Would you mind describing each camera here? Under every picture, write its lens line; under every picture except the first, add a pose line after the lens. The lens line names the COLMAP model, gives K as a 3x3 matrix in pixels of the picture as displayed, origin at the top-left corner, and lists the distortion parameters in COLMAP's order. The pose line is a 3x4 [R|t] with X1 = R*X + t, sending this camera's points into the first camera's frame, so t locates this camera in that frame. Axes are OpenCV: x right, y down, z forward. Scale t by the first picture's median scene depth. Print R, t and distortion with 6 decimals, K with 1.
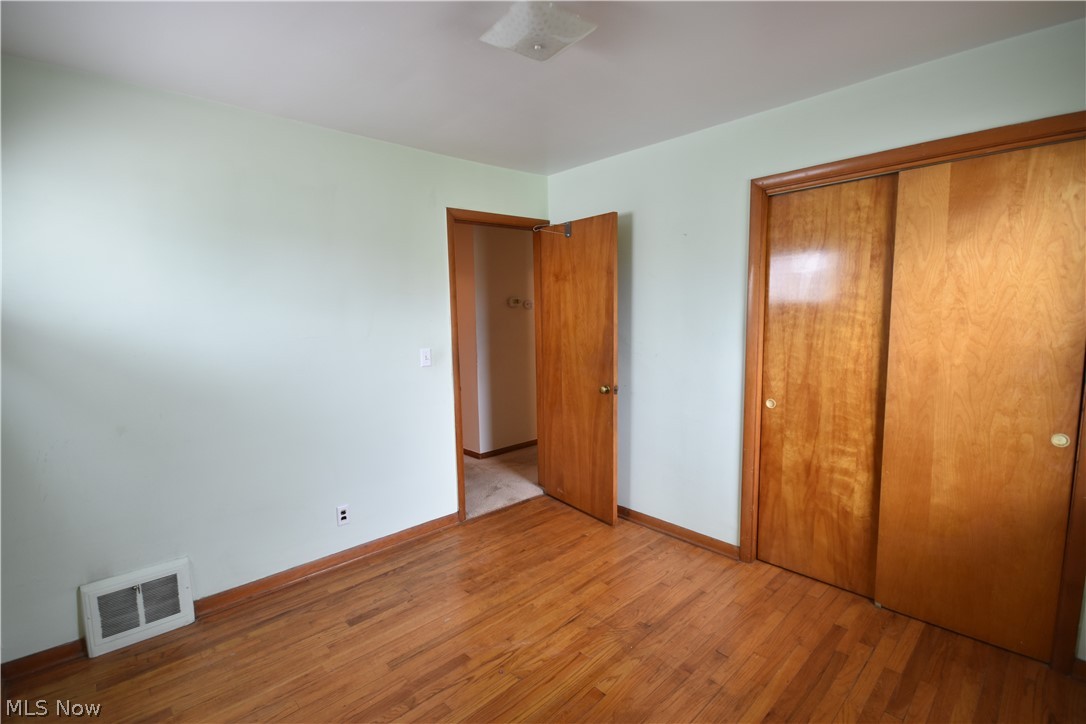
lens RADIAL K [[497.8, 0, 544.5], [0, 497.8, 354.2], [0, 0, 1]] dist [-0.004310, -0.000450]
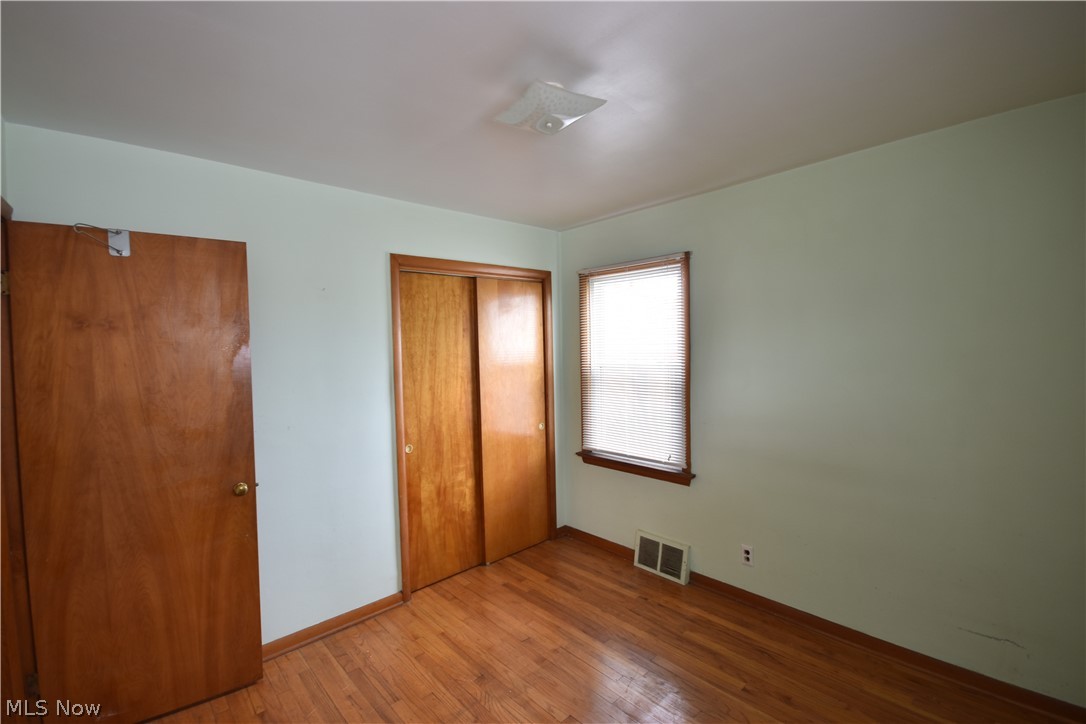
lens RADIAL K [[480.1, 0, 533.5], [0, 480.1, 355.7], [0, 0, 1]] dist [0.000864, -0.007386]
pose [[0.004765, -0.000487, 0.999989, -0.700413], [0.112962, 0.993599, -0.000054, -0.087947], [-0.993588, 0.112961, 0.004790, 0.732324]]
